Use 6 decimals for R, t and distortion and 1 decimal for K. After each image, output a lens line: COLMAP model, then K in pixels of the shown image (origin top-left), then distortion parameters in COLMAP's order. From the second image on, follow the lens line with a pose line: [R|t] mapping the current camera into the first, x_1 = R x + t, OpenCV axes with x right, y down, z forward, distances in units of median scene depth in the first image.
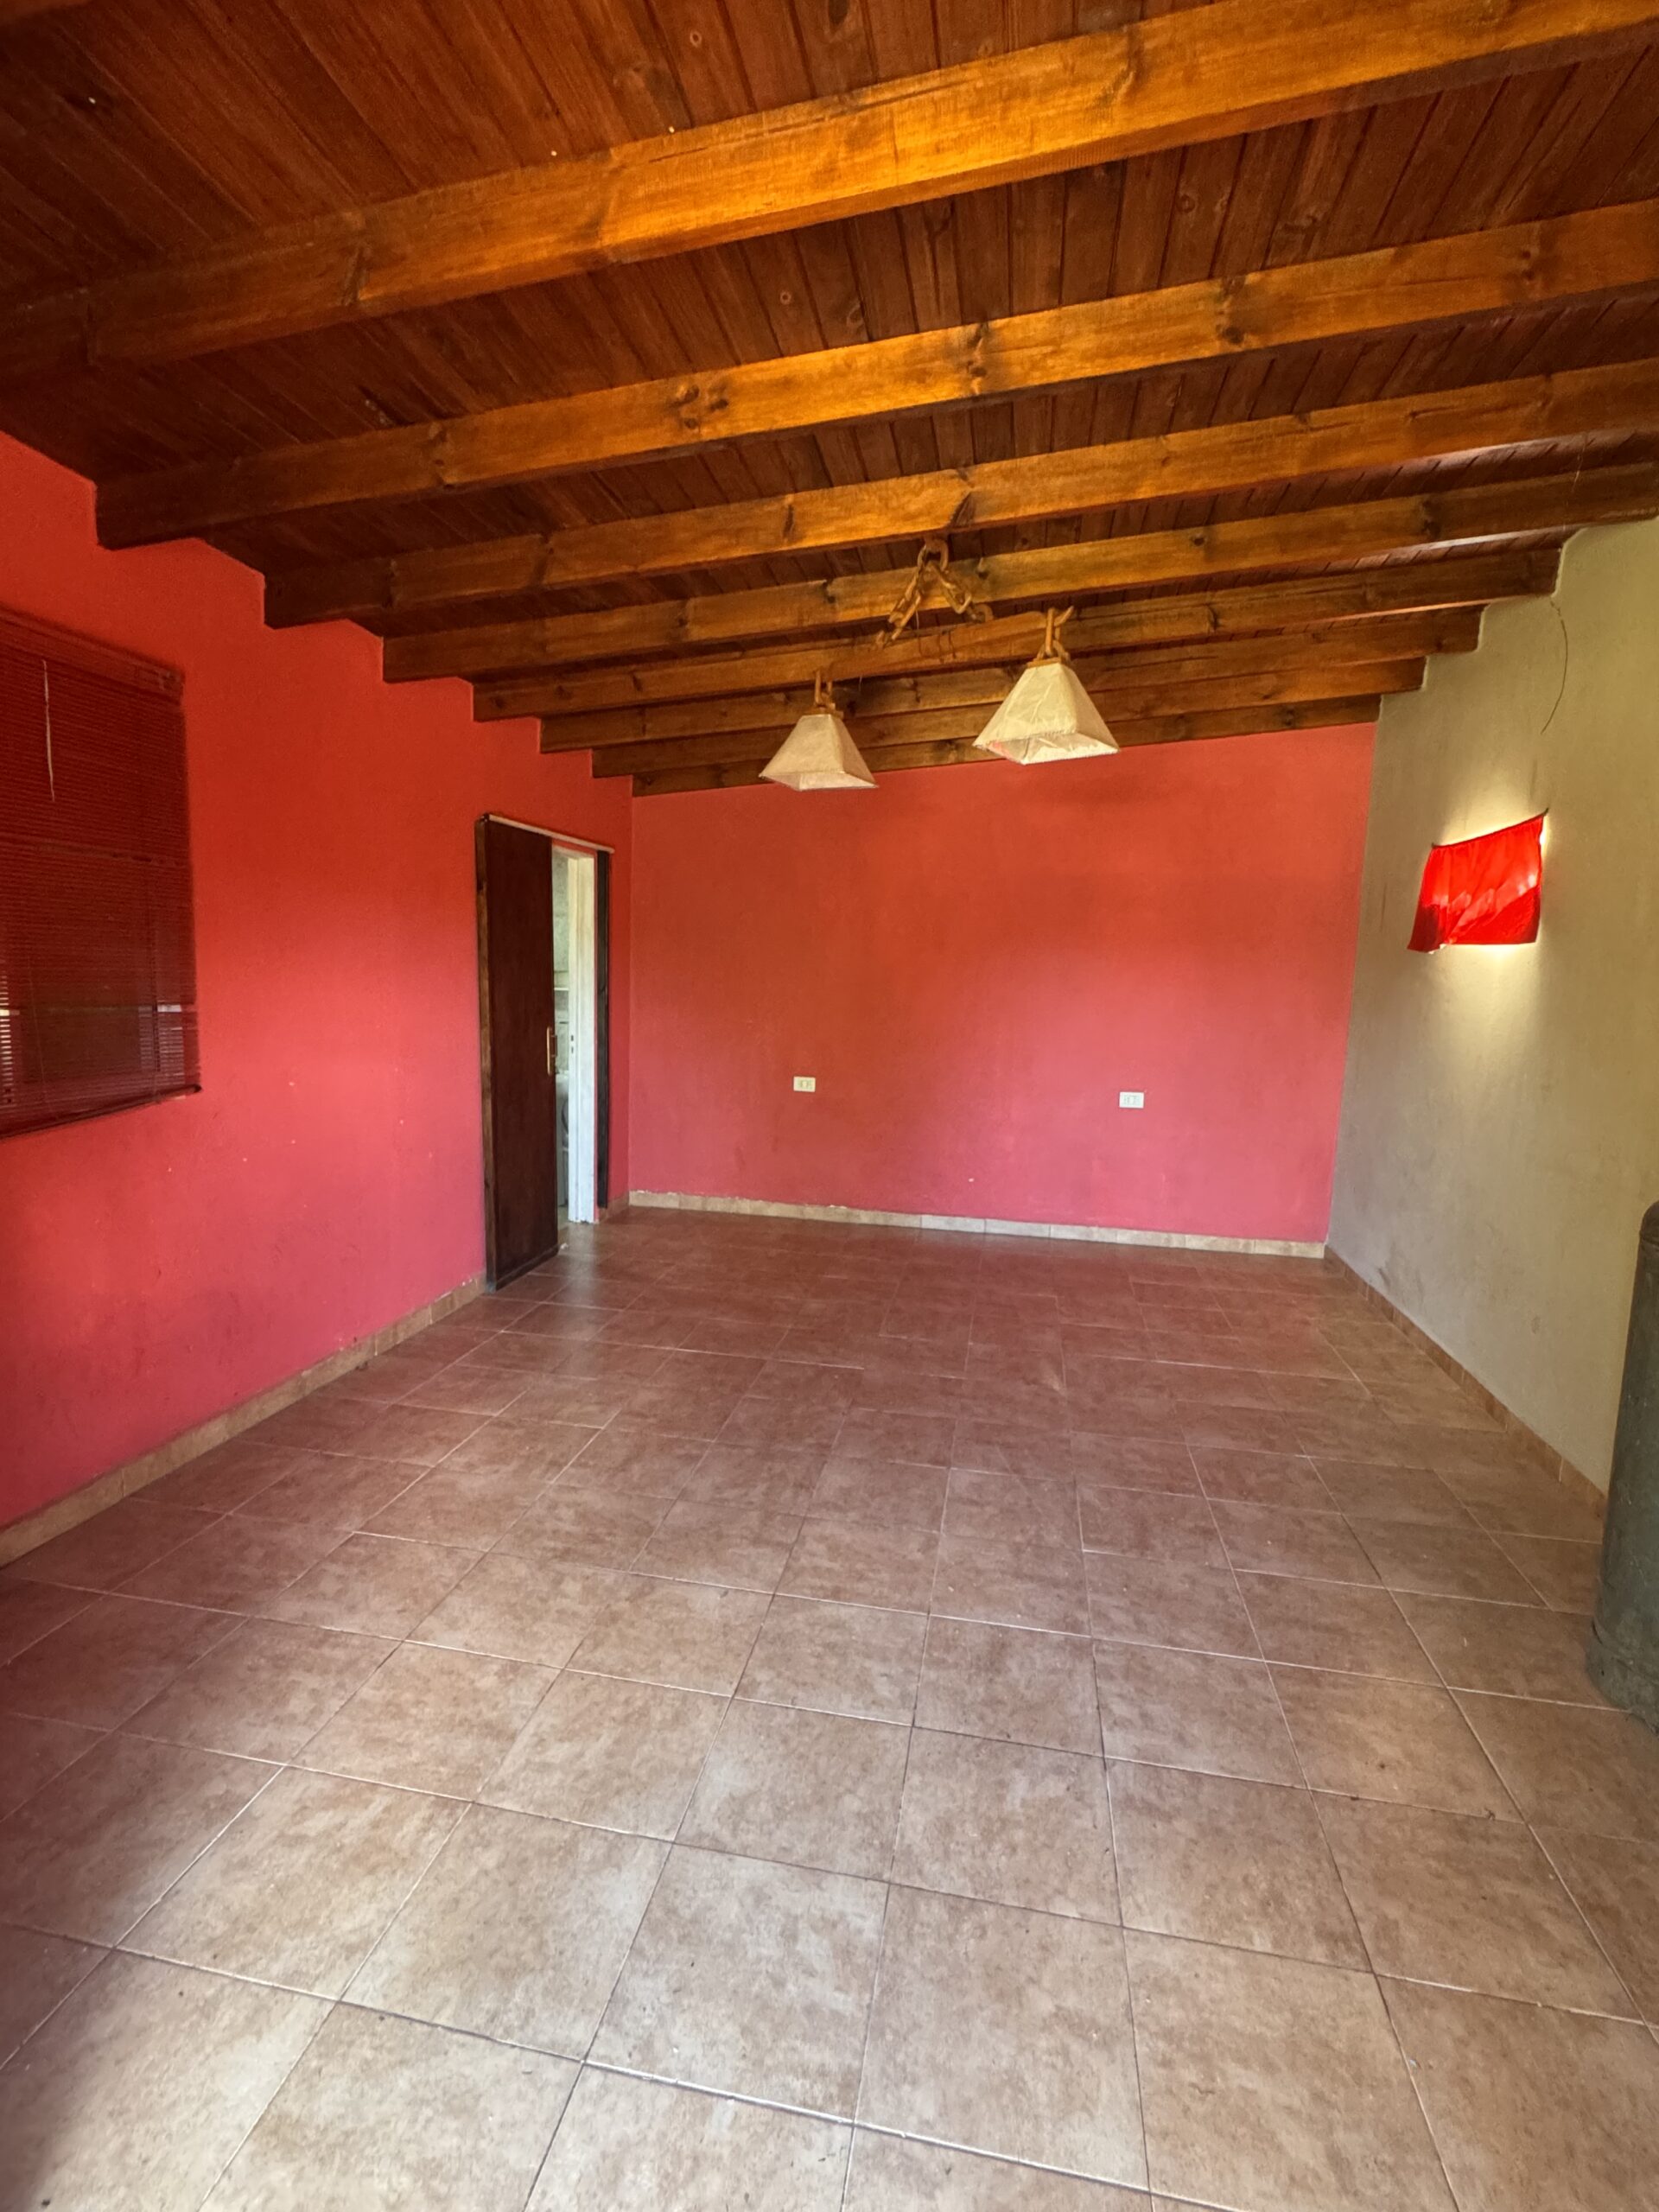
lens RADIAL K [[1044.0, 0, 829.1], [0, 1044.0, 1105.6], [0, 0, 1]] dist [0.002442, 0.000093]
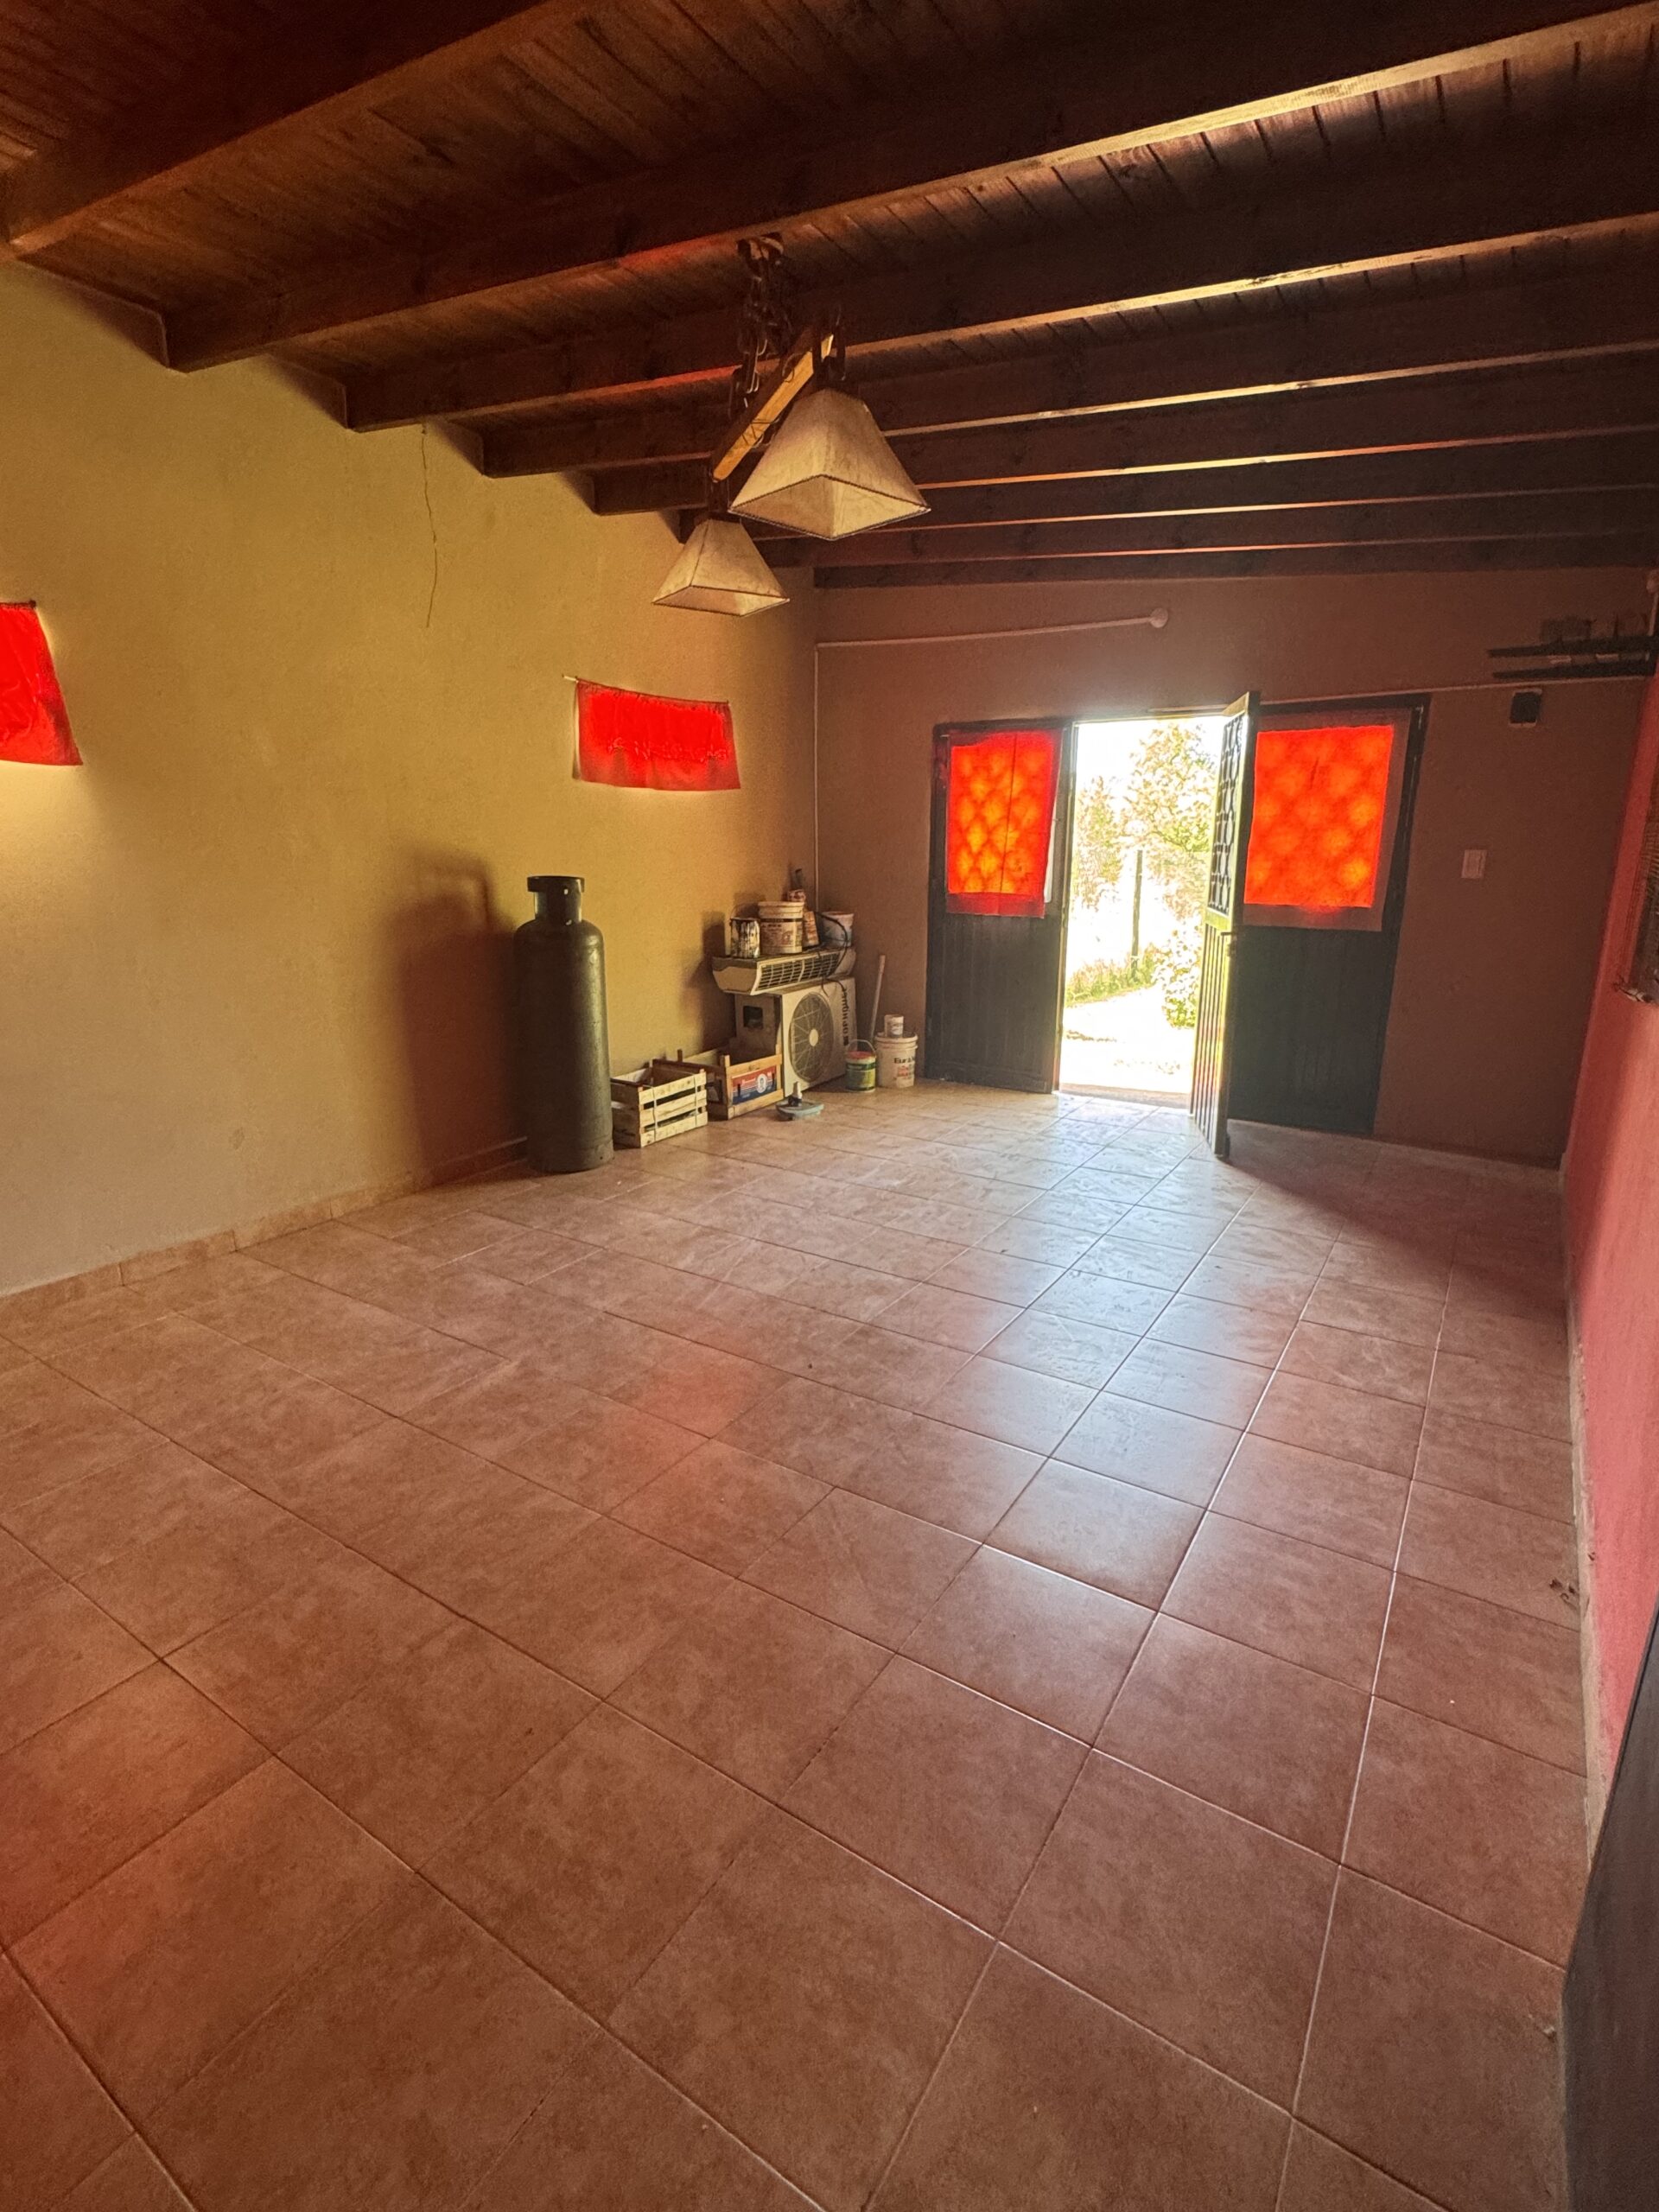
lens RADIAL K [[1044.0, 0, 831.2], [0, 1044.0, 1102.5], [0, 0, 1]] dist [0.002442, 0.000093]
pose [[-0.918158, -0.129792, 0.374353, -0.288218], [0.023090, 0.925690, 0.377577, -0.215851], [-0.395541, 0.355319, -0.846933, 1.635662]]
